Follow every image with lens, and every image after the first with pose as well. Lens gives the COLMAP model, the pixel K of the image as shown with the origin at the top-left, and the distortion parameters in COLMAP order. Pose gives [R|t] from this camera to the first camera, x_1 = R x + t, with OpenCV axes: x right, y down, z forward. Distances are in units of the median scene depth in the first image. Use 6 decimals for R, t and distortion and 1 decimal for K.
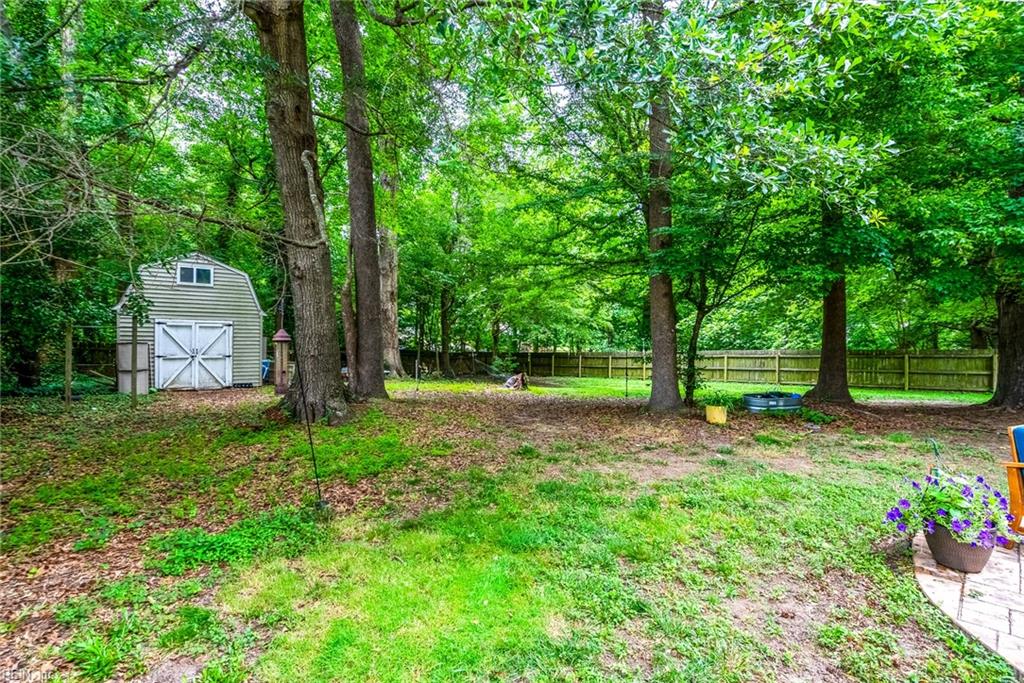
lens RADIAL K [[471.2, 0, 511.1], [0, 471.2, 344.6], [0, 0, 1]] dist [-0.001676, -0.000142]
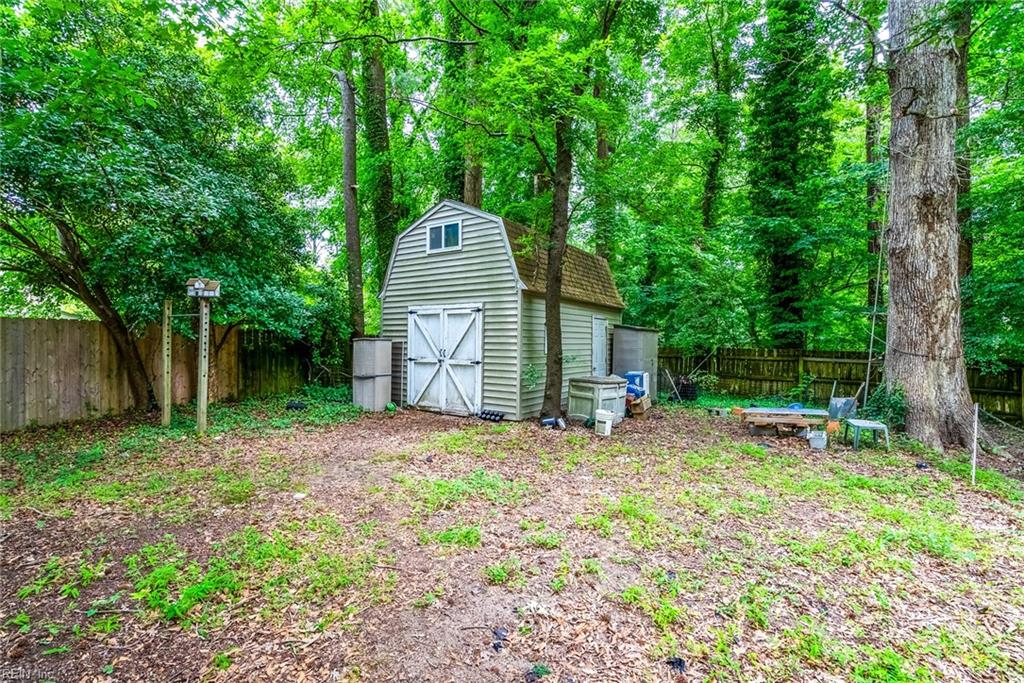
lens RADIAL K [[471.2, 0, 510.2], [0, 471.2, 340.5], [0, 0, 1]] dist [-0.001676, -0.000142]
pose [[0.307160, -0.003048, -0.951653, -0.023789], [-0.009470, 0.999936, -0.006260, -0.000035], [0.951611, 0.010935, 0.307112, 0.873635]]
